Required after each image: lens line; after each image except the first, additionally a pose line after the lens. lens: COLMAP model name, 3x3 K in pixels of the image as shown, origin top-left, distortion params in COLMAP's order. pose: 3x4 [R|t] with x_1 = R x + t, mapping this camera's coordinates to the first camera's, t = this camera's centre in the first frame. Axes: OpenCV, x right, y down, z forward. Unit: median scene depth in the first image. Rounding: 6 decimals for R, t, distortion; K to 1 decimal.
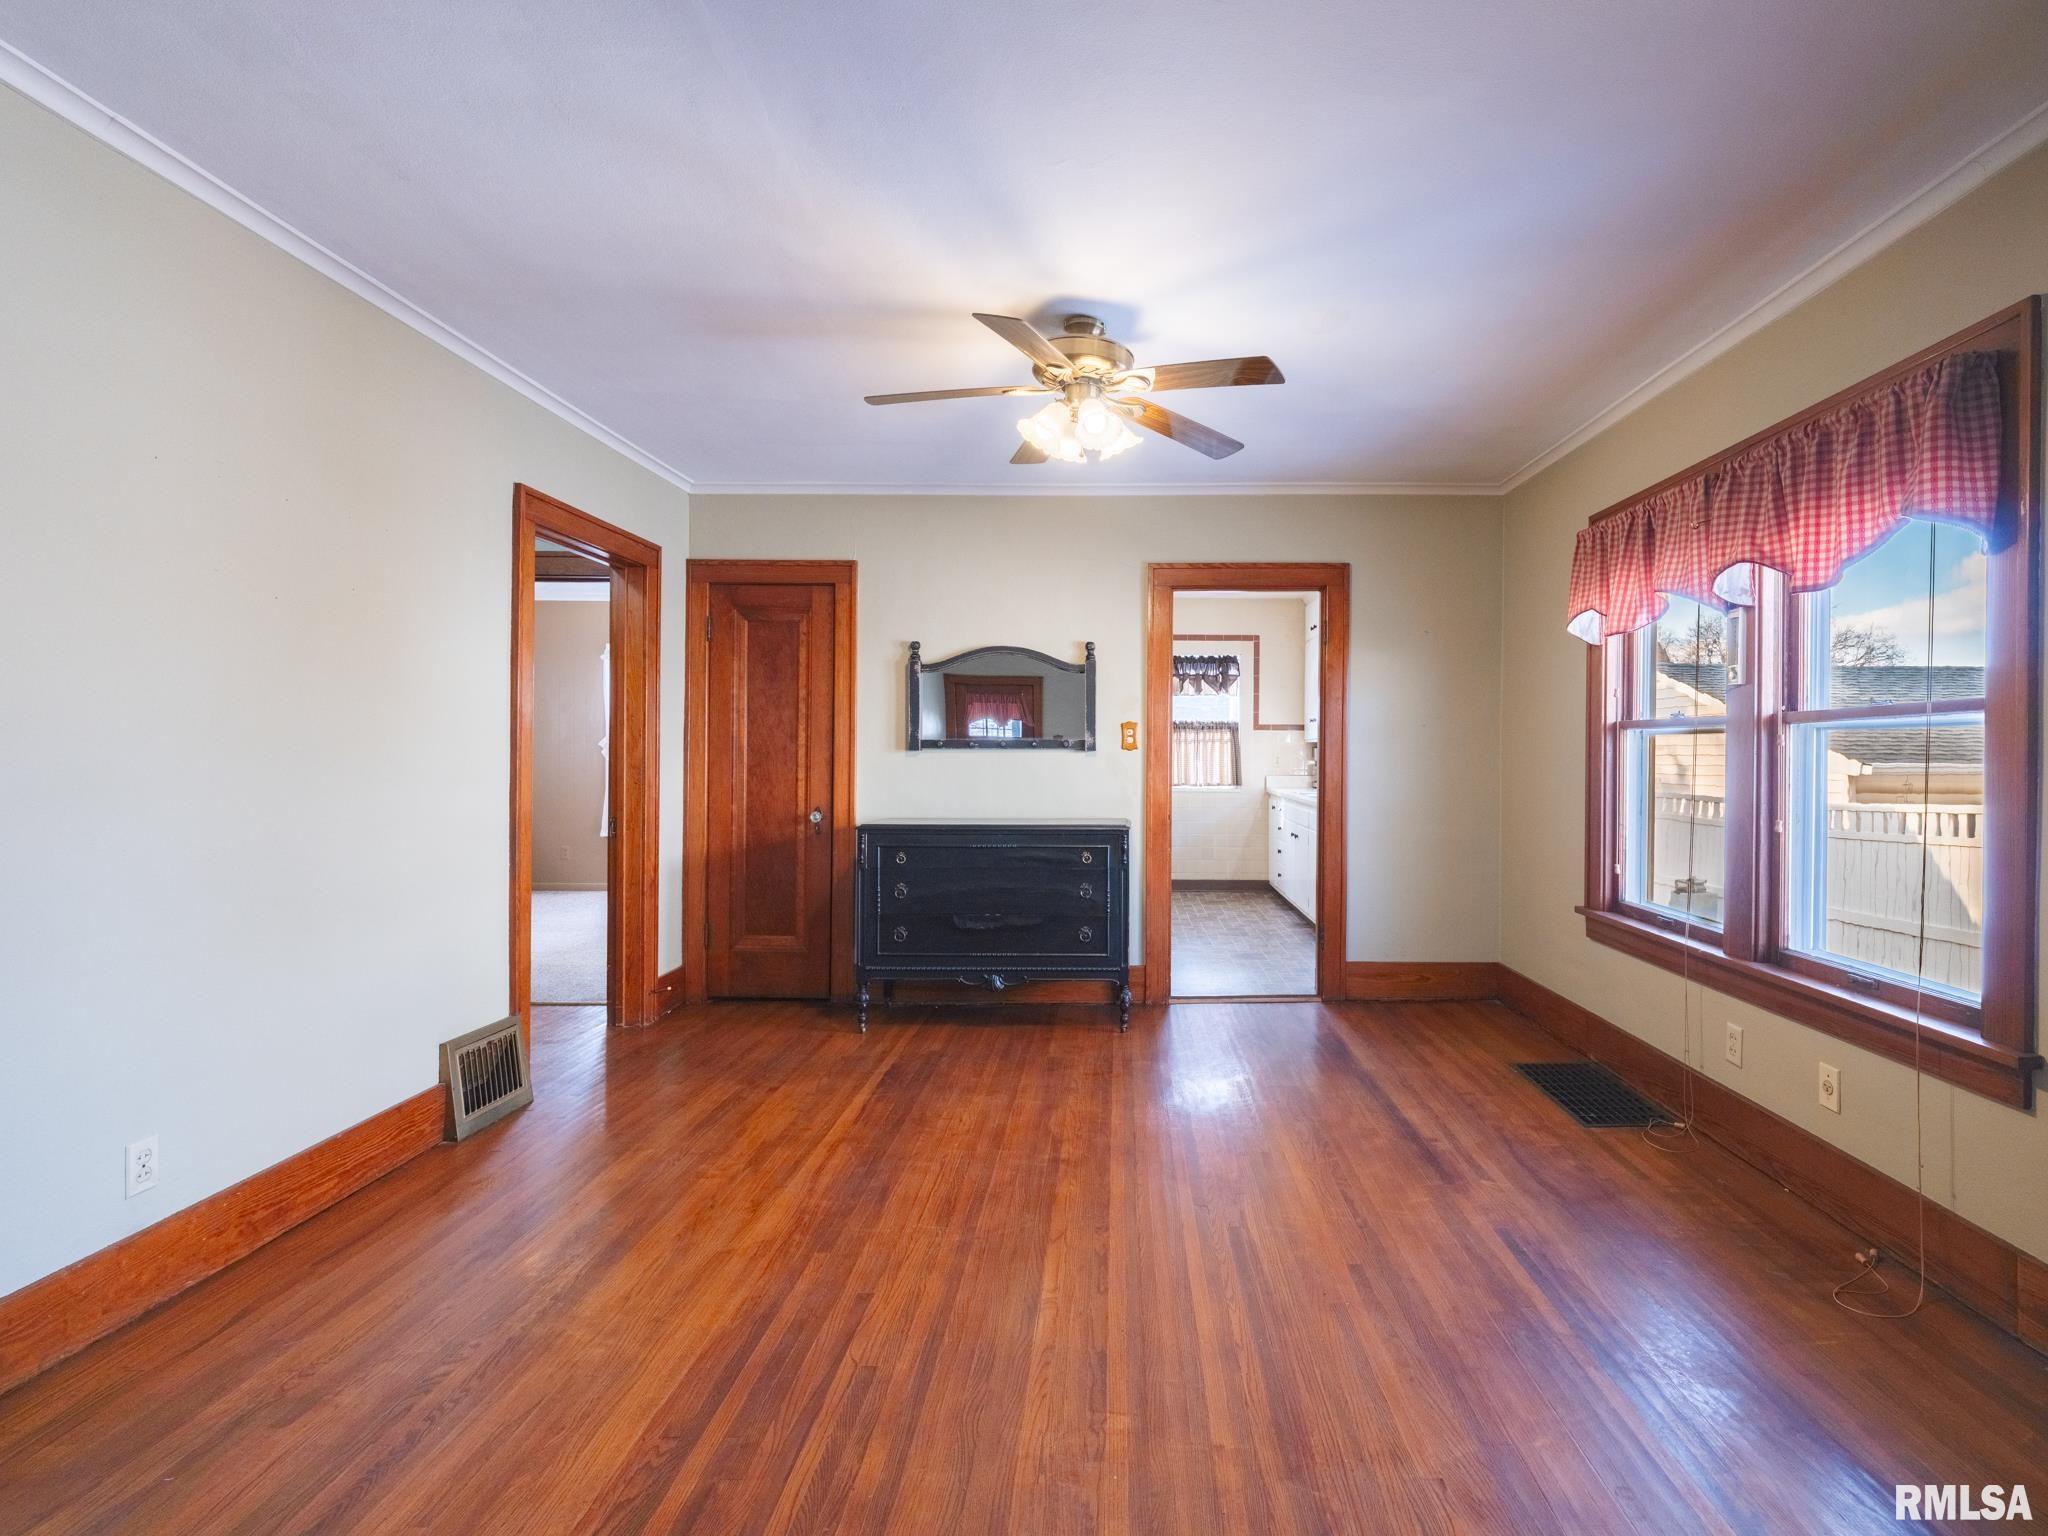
lens RADIAL K [[977.3, 0, 1111.6], [0, 977.3, 753.6], [0, 0, 1]] dist [-0.009244, 0.001067]
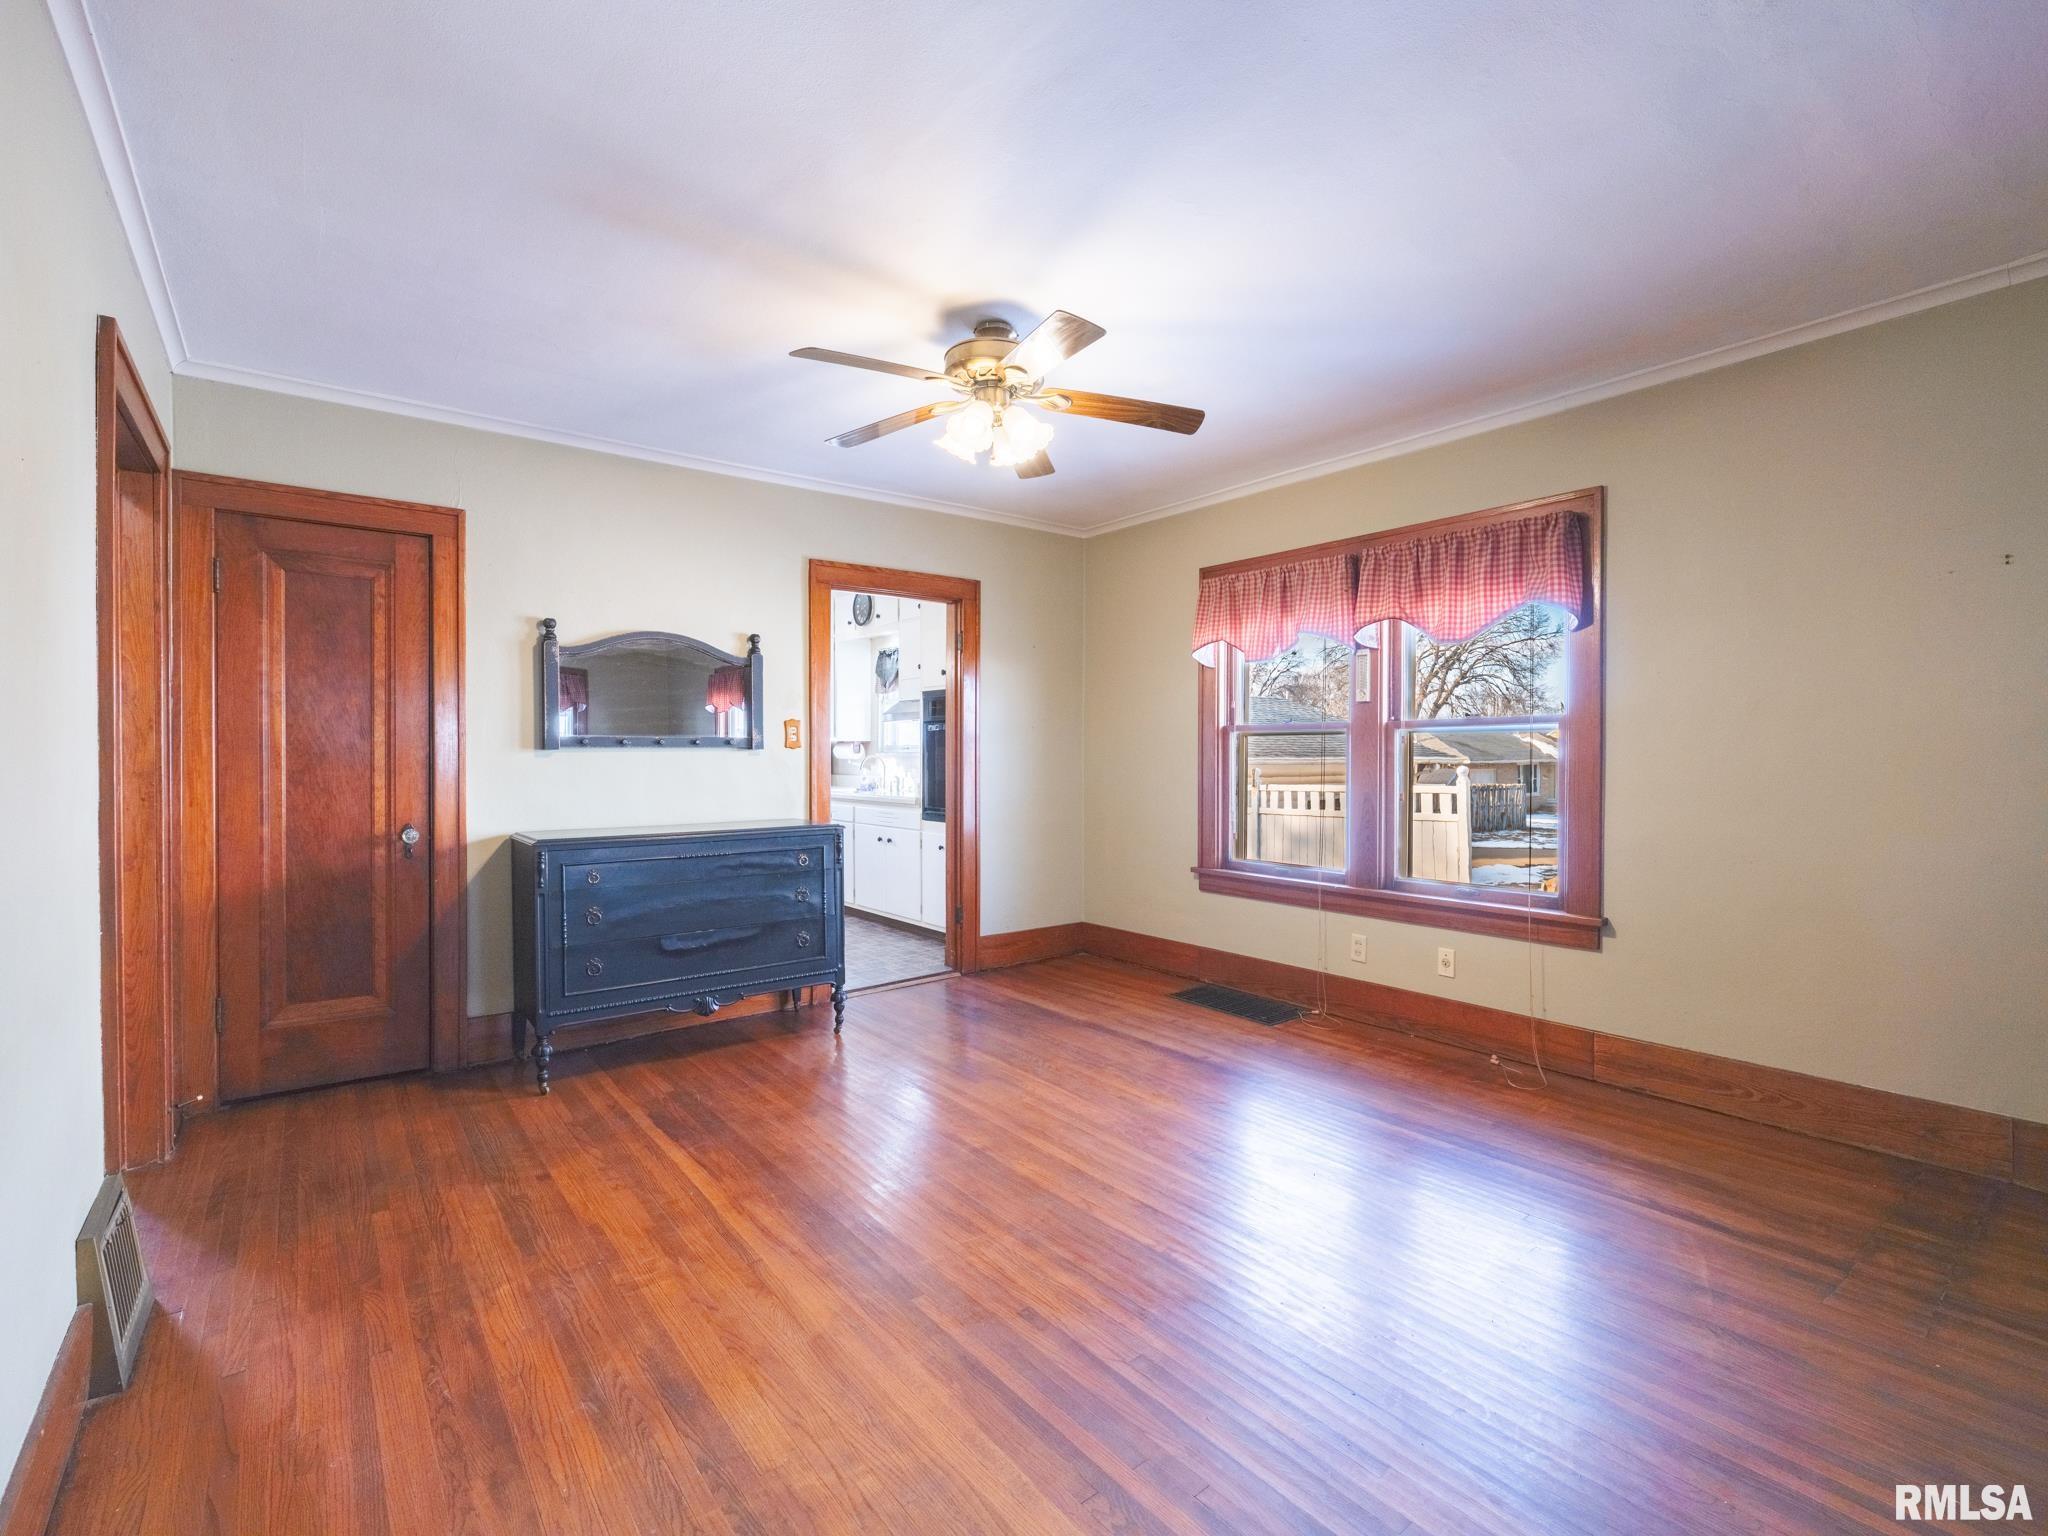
lens RADIAL K [[926.2, 0, 1016.0], [0, 926.2, 766.9], [0, 0, 1]] dist [-0.006934, 0.002804]
pose [[0.791606, -0.013323, 0.610887, -0.467767], [0.005577, 0.999878, 0.014580, 0.002954], [-0.611006, -0.008135, 0.791584, 0.166935]]
